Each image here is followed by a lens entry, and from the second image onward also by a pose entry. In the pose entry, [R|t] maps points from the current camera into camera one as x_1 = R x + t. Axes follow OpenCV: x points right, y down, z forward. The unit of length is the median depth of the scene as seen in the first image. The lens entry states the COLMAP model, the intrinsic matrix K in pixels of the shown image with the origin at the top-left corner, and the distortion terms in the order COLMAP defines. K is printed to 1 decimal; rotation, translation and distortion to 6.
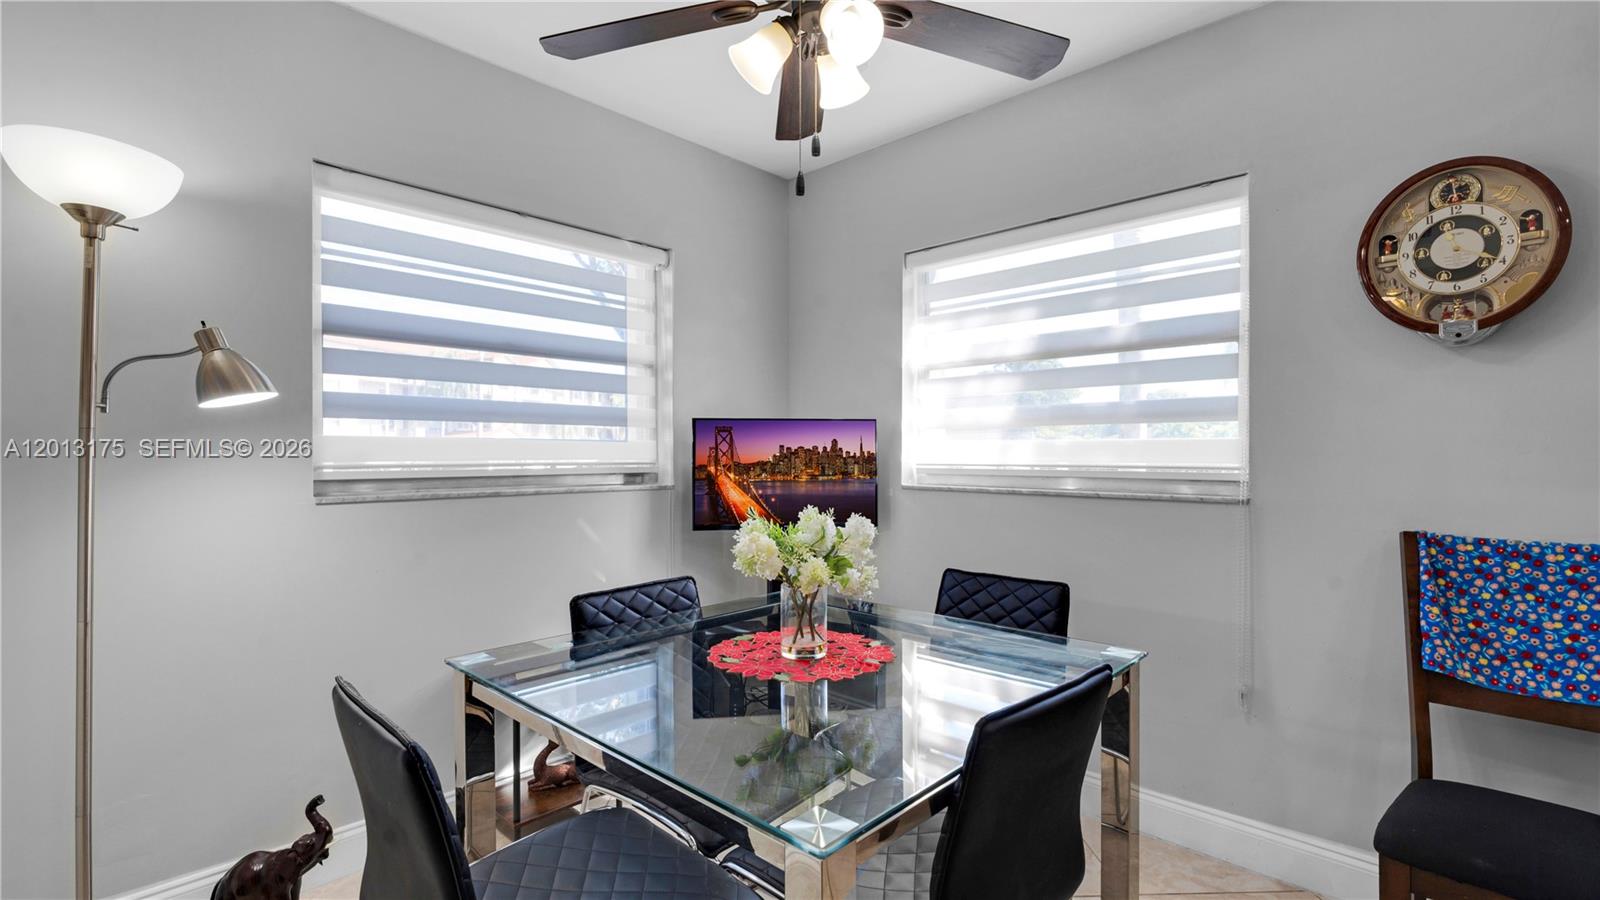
lens RADIAL K [[704.6, 0, 809.2], [0, 704.6, 454.3], [0, 0, 1]] dist [-0.006737, 0.000660]
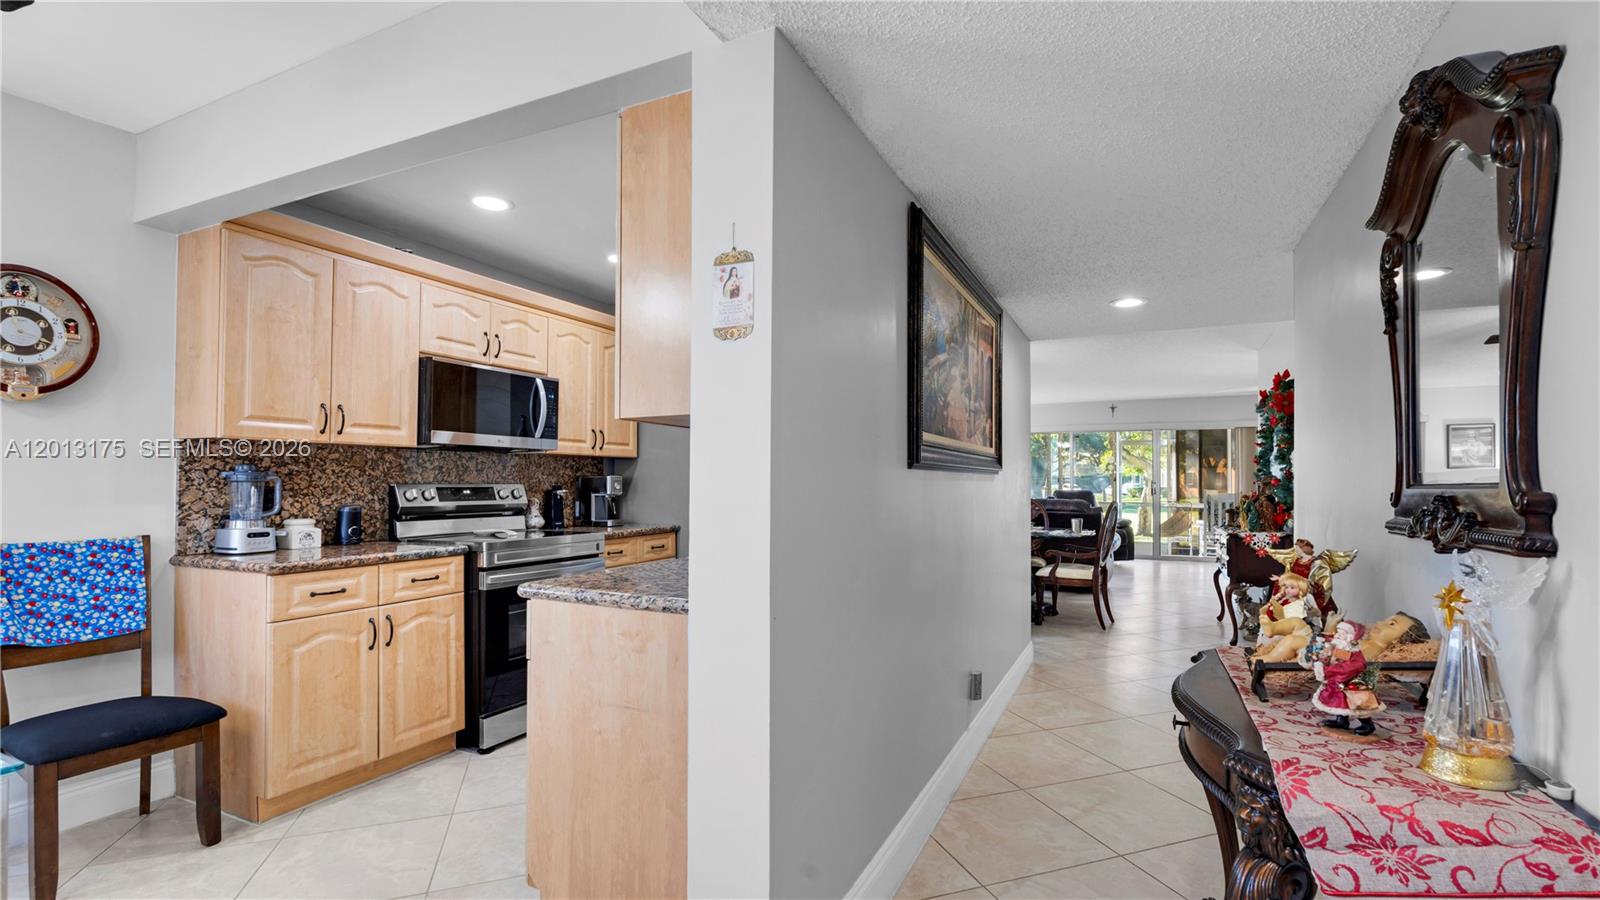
lens RADIAL K [[704.6, 0, 825.9], [0, 704.6, 471.3], [0, 0, 1]] dist [-0.006737, 0.000660]
pose [[-0.325877, 0.013417, 0.945317, -0.867402], [0.000933, 0.999903, -0.013870, -0.001288], [-0.945412, -0.003638, -0.325858, -0.036772]]
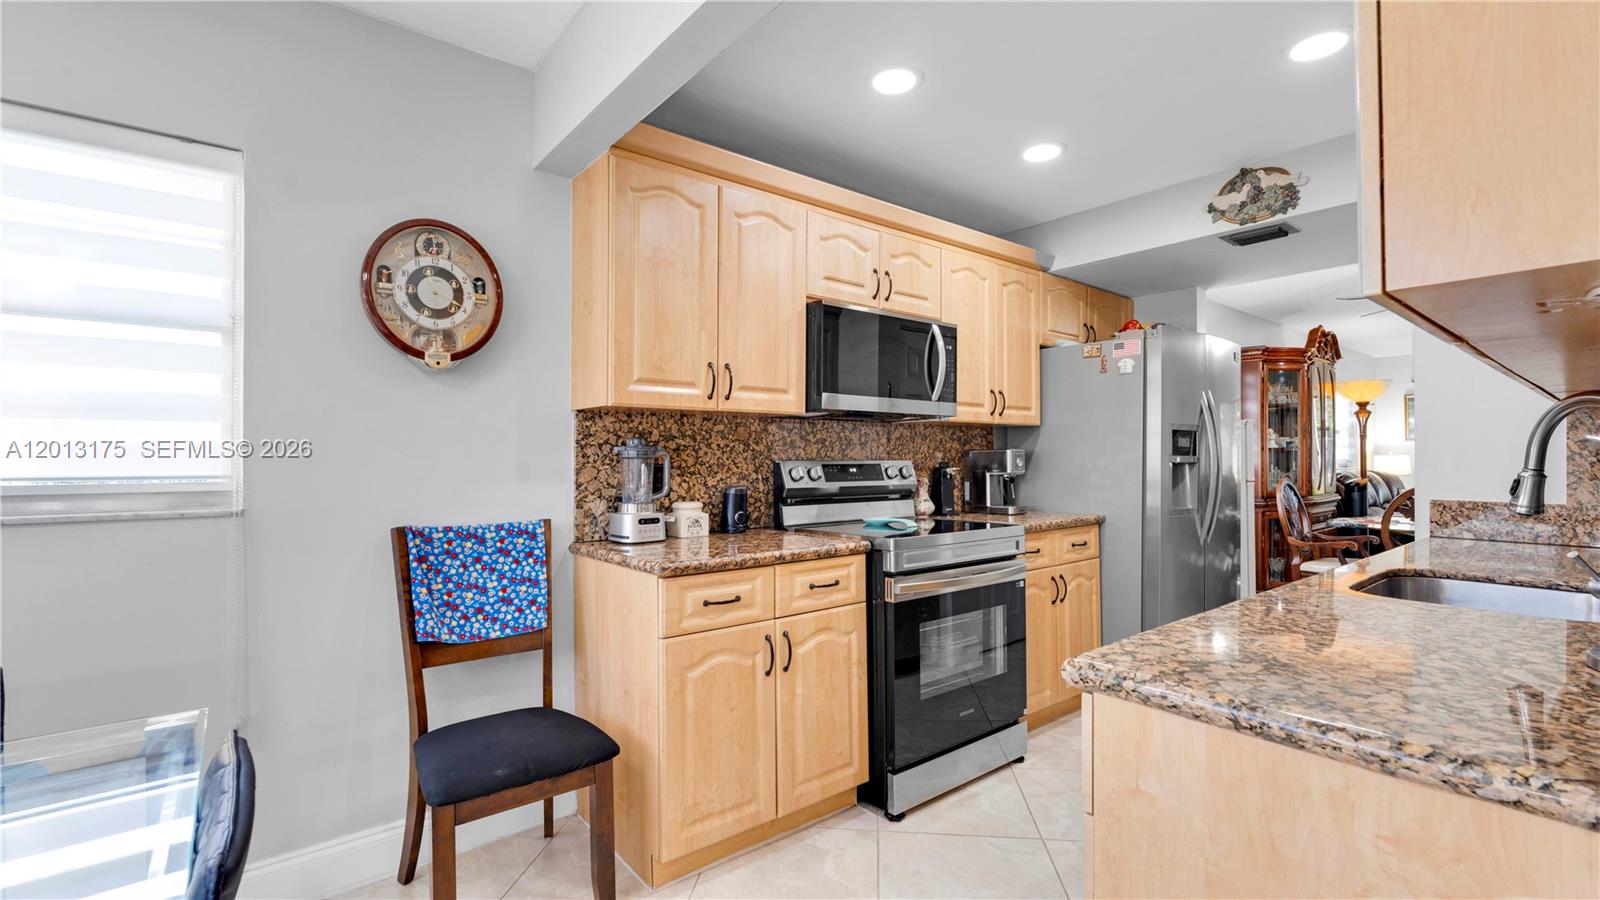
lens RADIAL K [[704.6, 0, 798.9], [0, 704.6, 451.4], [0, 0, 1]] dist [-0.006737, 0.000660]
pose [[0.136778, 0.009012, 0.990561, -0.209527], [0.005569, 0.999936, -0.009867, 0.000802], [-0.990586, 0.006866, 0.136719, 0.202398]]
